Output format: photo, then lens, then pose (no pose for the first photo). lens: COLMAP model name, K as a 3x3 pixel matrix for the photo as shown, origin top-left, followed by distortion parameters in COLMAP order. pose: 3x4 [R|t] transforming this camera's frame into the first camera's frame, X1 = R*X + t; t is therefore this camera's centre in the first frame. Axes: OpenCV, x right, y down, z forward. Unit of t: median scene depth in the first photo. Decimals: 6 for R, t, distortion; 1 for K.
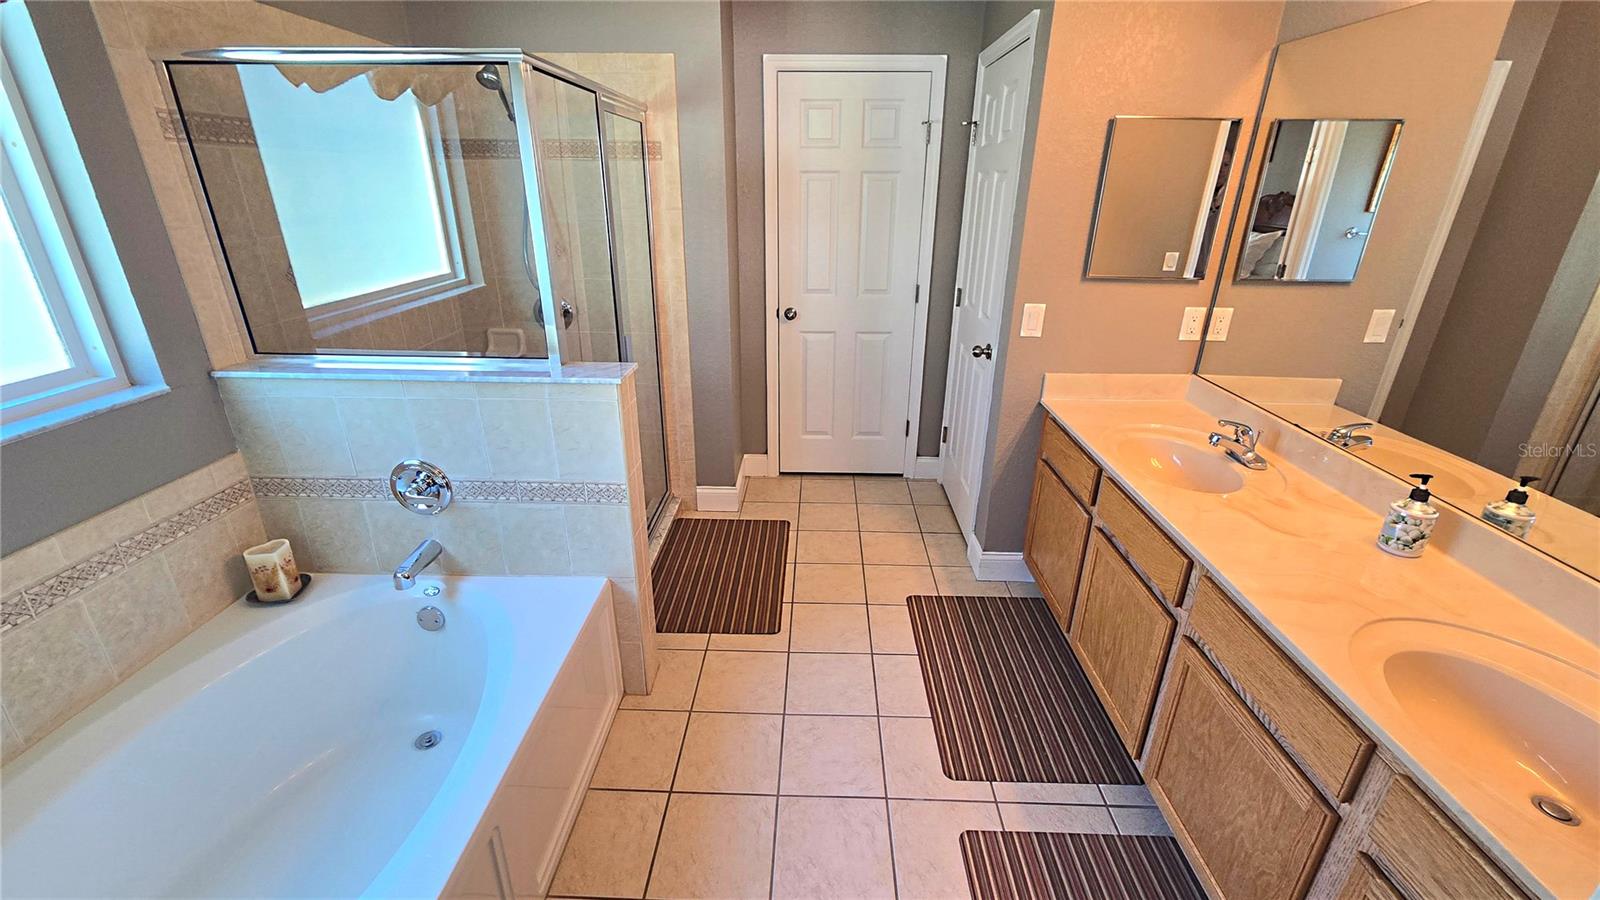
lens RADIAL K [[651.3, 0, 797.4], [0, 651.3, 445.9], [0, 0, 1]] dist [-0.003381, -0.000281]
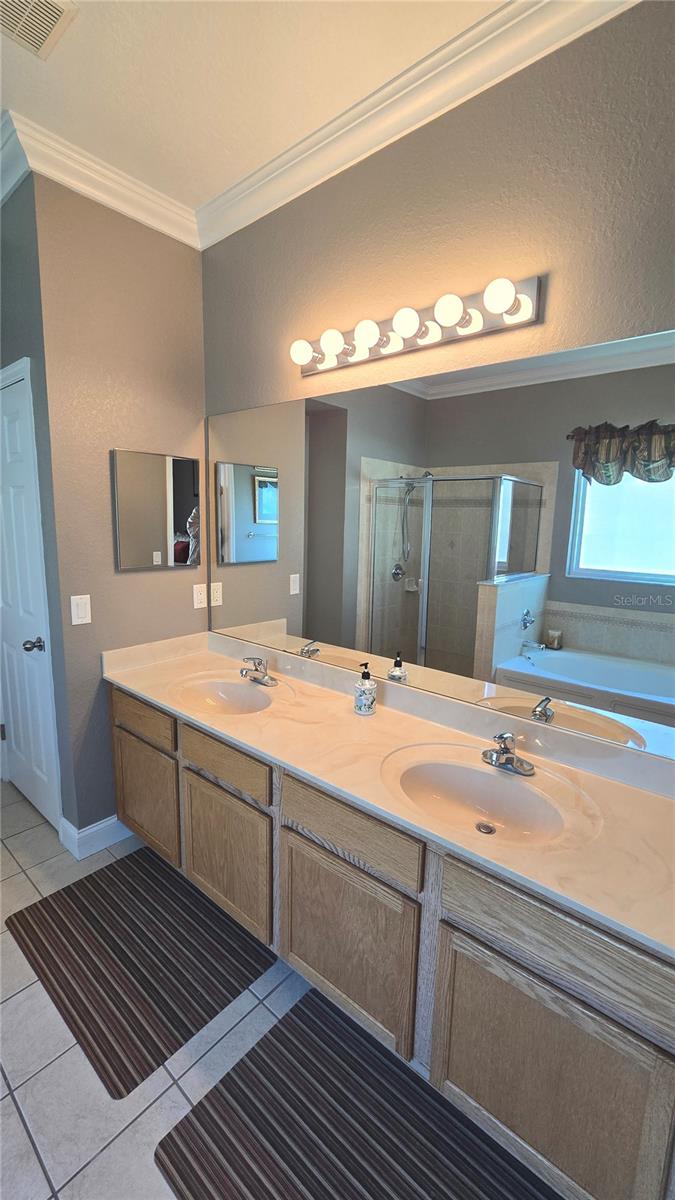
lens RADIAL K [[492.7, 0, 339.5], [0, 492.7, 598.9], [0, 0, 1]] dist [-0.000781, 0.001088]
pose [[0.624060, -0.120022, 0.772104, -0.025025], [0.275595, 0.958439, -0.073765, -0.027754], [-0.731161, 0.258822, 0.631201, 0.145728]]
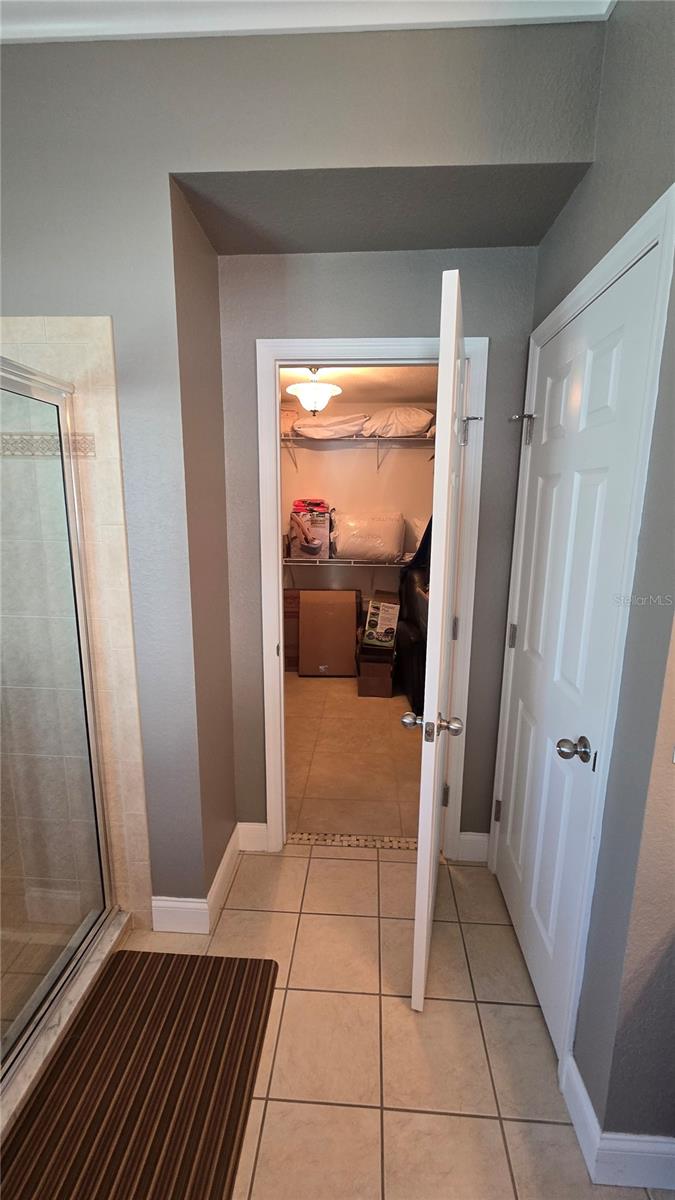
lens RADIAL K [[494.9, 0, 340.0], [0, 494.9, 599.7], [0, 0, 1]] dist [0.000092, 0.000334]
pose [[0.999618, 0.007556, -0.026589, 0.107611], [-0.012376, 0.982454, -0.186093, -0.274091], [0.024717, 0.186351, 0.982172, 0.725797]]
